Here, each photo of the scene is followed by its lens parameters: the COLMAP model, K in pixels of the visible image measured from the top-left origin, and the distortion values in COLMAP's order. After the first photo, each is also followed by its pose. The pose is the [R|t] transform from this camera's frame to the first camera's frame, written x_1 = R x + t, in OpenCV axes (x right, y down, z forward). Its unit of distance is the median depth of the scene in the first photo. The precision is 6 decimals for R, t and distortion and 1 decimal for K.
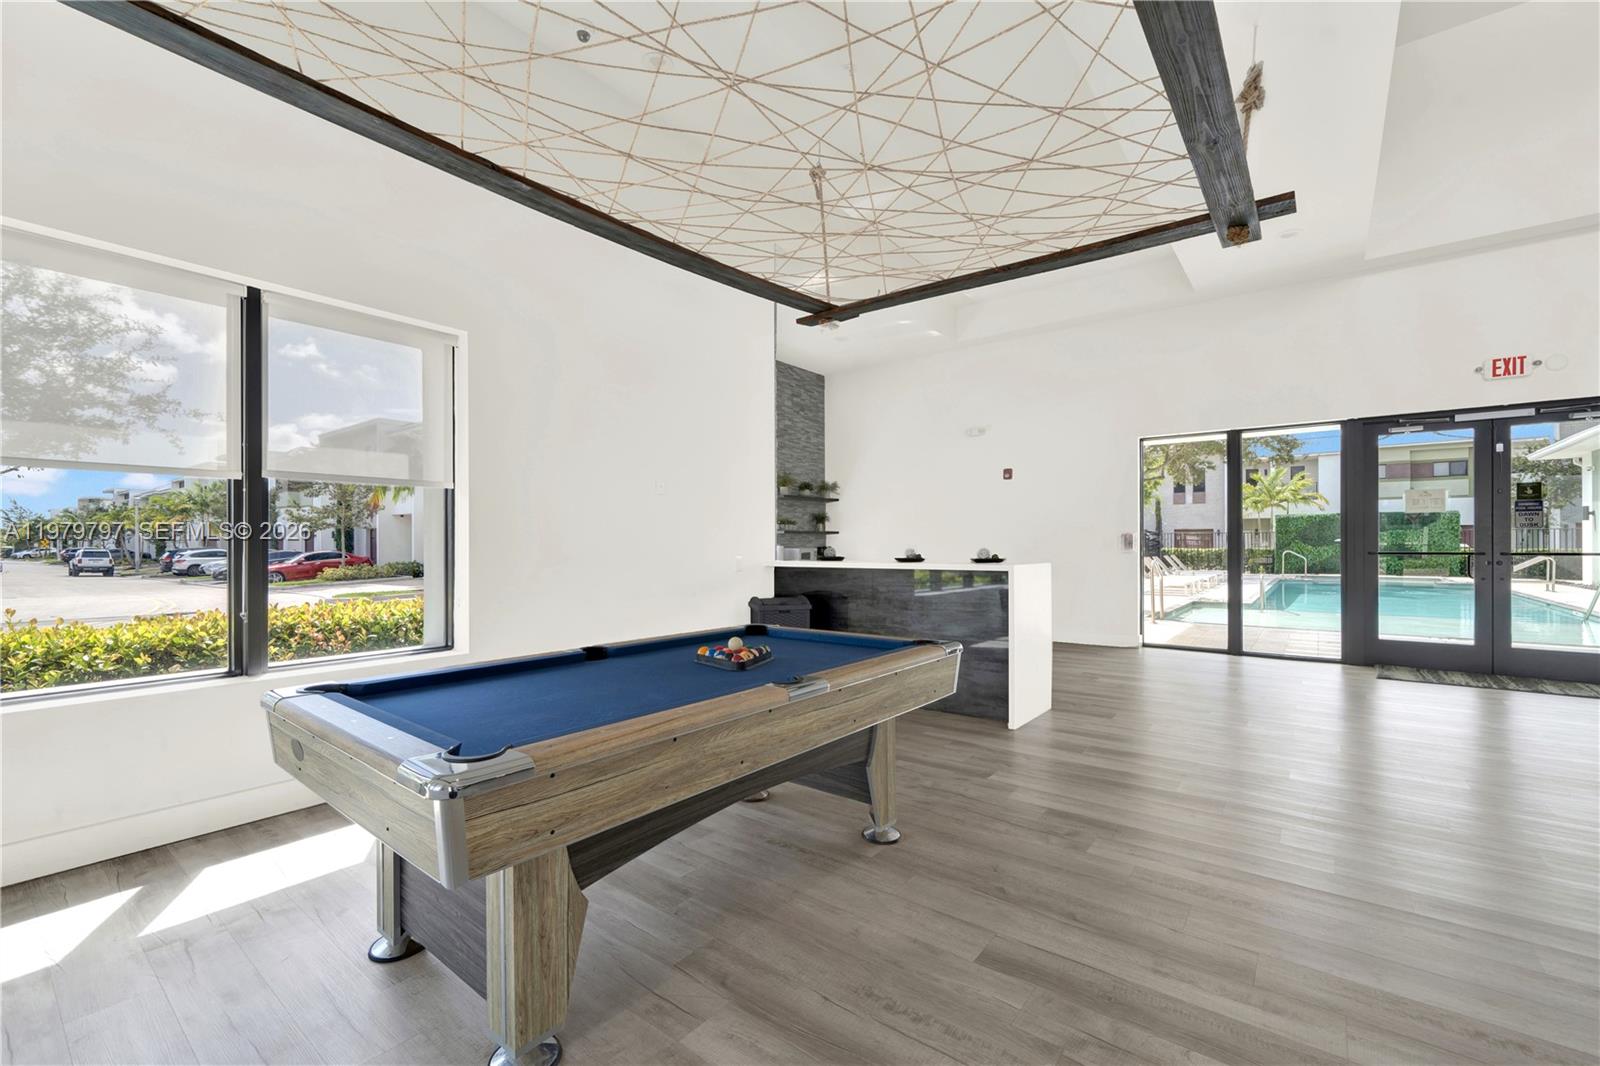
lens RADIAL K [[673.4, 0, 797.8], [0, 673.4, 545.3], [0, 0, 1]] dist [-0.000025, -0.000024]
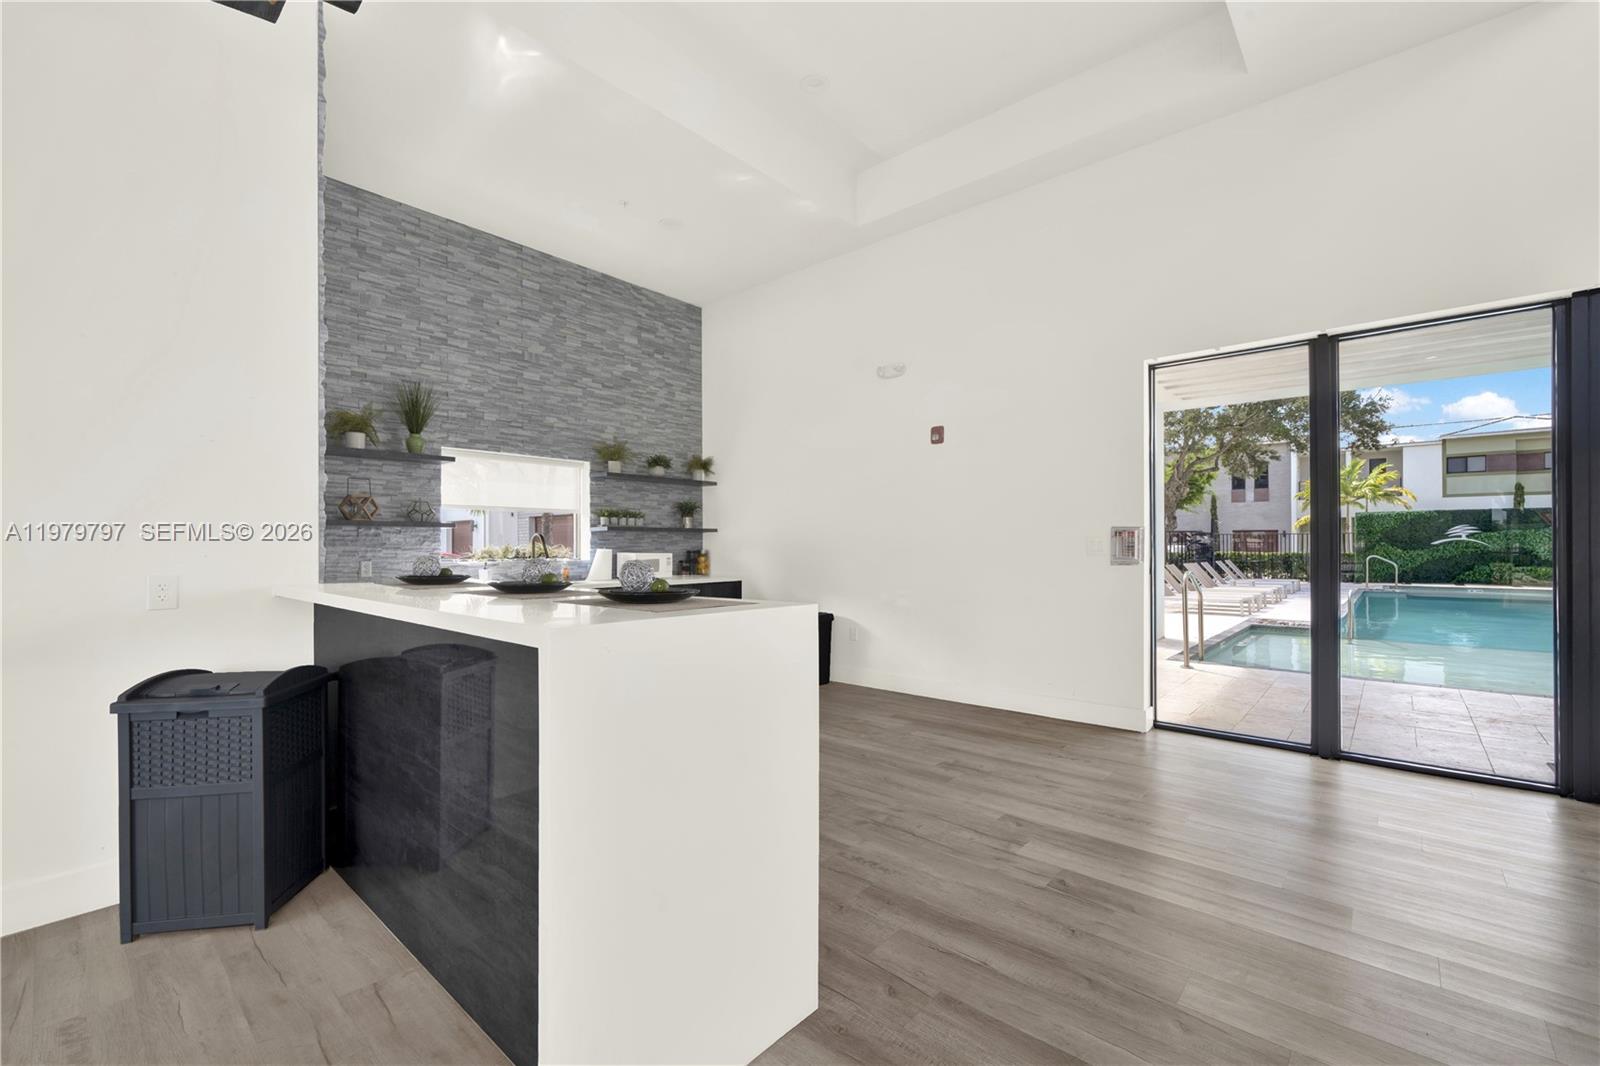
lens RADIAL K [[673.4, 0, 797.8], [0, 673.4, 545.3], [0, 0, 1]] dist [-0.000025, -0.000024]
pose [[0.997828, 0.002775, -0.065818, 0.187173], [-0.002851, 0.999995, -0.001055, -0.002330], [0.065815, 0.001241, 0.997831, 0.308093]]
